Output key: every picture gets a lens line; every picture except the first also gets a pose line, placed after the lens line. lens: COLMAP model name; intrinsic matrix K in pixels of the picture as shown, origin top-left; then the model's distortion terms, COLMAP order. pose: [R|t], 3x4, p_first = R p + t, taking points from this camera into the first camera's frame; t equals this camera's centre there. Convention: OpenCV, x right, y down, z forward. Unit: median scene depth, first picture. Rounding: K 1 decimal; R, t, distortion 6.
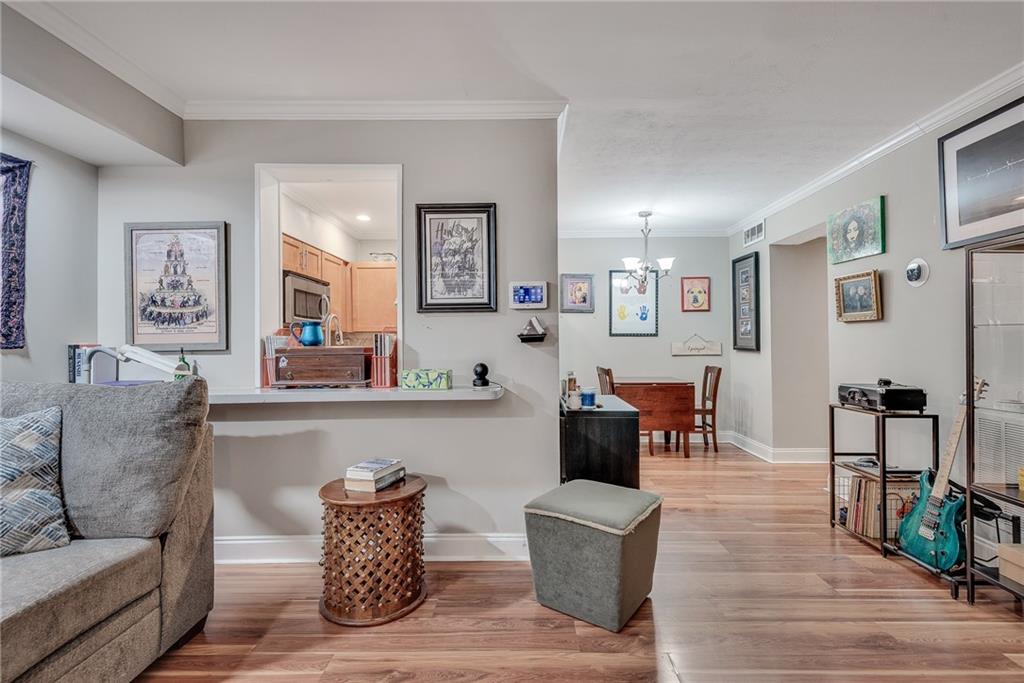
lens RADIAL K [[480.1, 0, 515.6], [0, 480.1, 344.2], [0, 0, 1]] dist [0.031837, -0.021465]
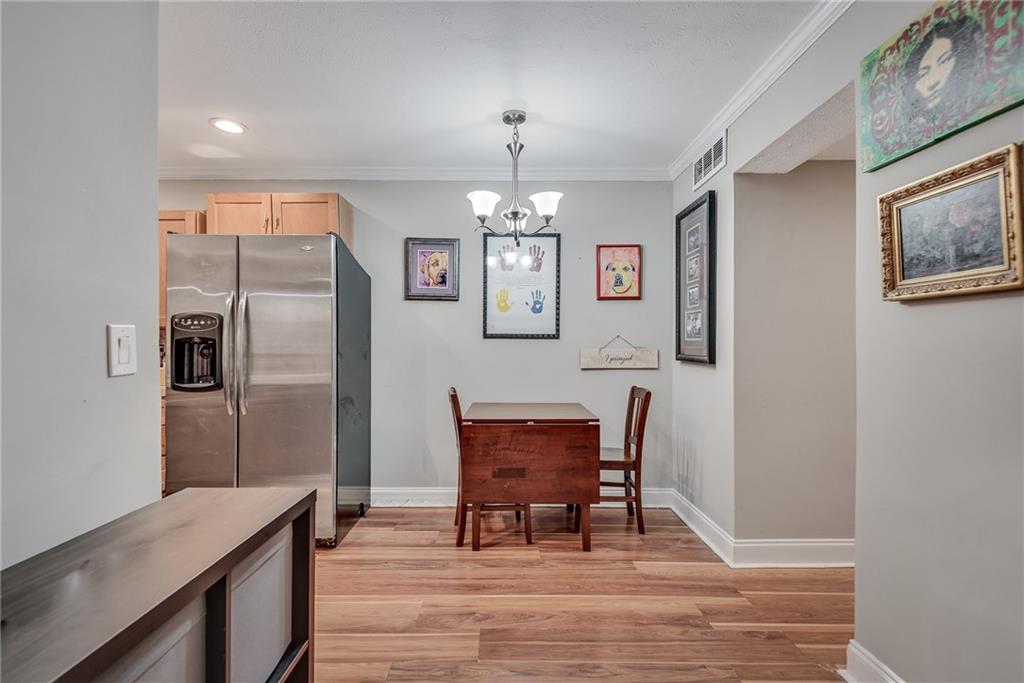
lens RADIAL K [[461.3, 0, 507.7], [0, 461.3, 357.2], [0, 0, 1]] dist [0.029413, -0.011584]
pose [[0.999881, 0.004533, 0.014767, 0.233239], [-0.004792, 0.999834, 0.017578, -0.002593], [-0.014685, -0.017646, 0.999736, 0.420597]]
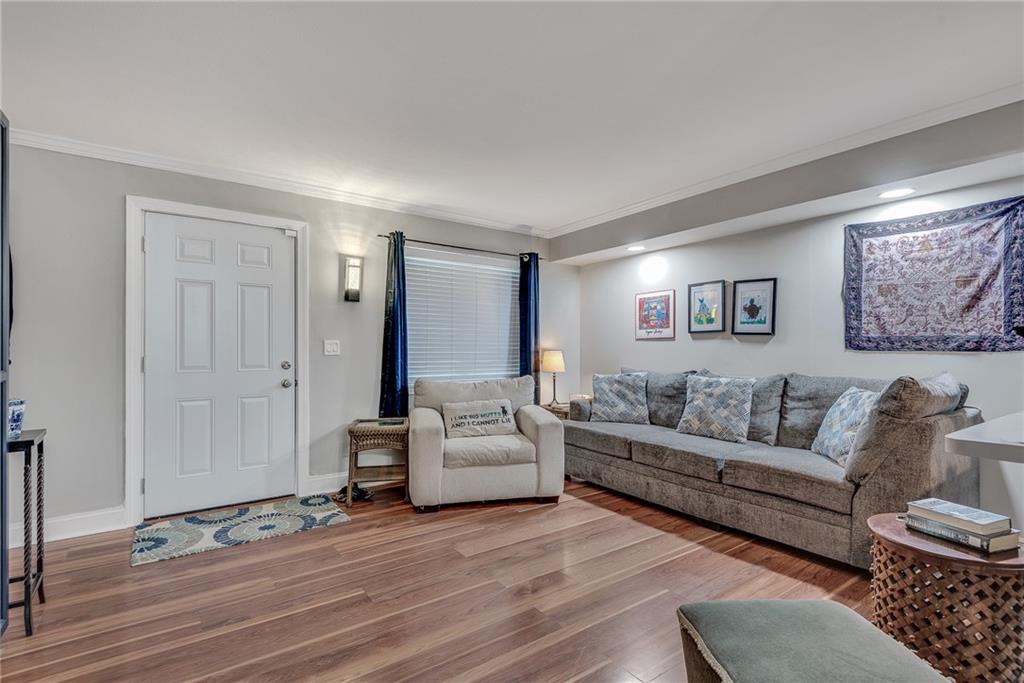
lens RADIAL K [[480.1, 0, 515.6], [0, 480.1, 344.2], [0, 0, 1]] dist [0.031837, -0.021465]
pose [[-0.803529, -0.001268, -0.595264, 0.383921], [0.003719, 0.999968, -0.007150, -0.003216], [0.595254, -0.007959, -0.803498, 0.650239]]
